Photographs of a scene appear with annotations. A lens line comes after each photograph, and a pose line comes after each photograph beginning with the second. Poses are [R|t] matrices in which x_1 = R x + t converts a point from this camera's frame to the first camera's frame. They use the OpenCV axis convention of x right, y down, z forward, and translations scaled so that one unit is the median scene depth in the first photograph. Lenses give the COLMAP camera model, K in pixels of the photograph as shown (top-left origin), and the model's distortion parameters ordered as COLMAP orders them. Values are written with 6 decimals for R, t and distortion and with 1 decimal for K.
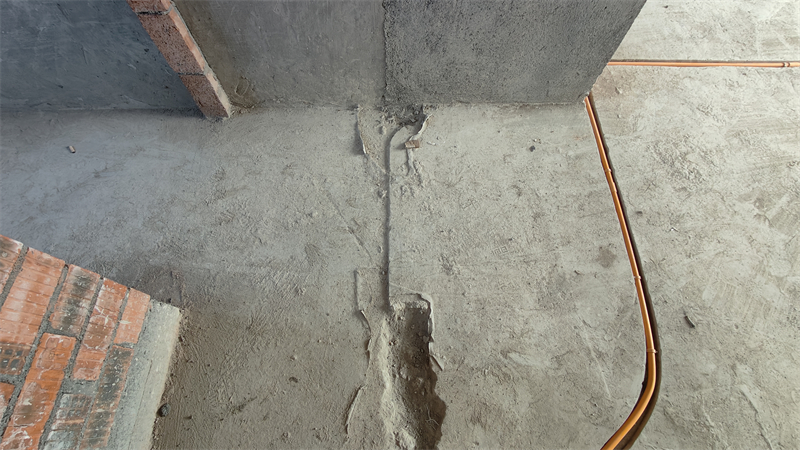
lens RADIAL K [[365.6, 0, 399.8], [0, 365.6, 220.3], [0, 0, 1]] dist [-0.004716, 0.002413]
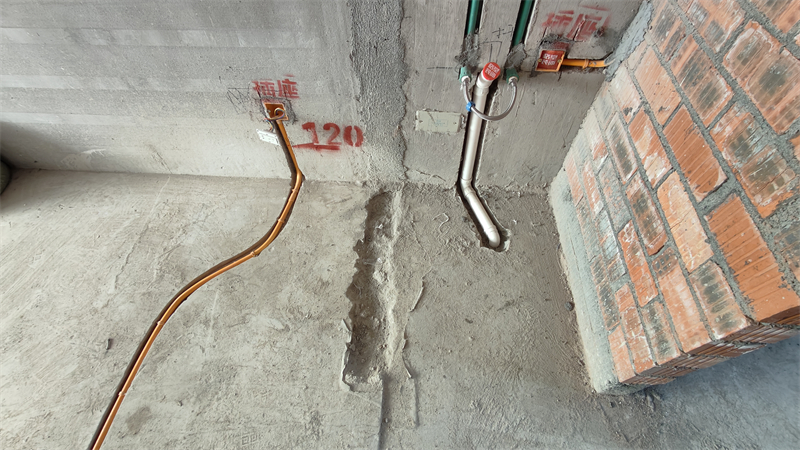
lens RADIAL K [[365.6, 0, 401.9], [0, 365.6, 225.7], [0, 0, 1]] dist [-0.004716, 0.002413]
pose [[-0.997599, -0.050459, 0.047428, -0.103007], [0.066270, -0.496862, 0.865296, -0.406672], [-0.020097, 0.866361, 0.499013, 0.129230]]
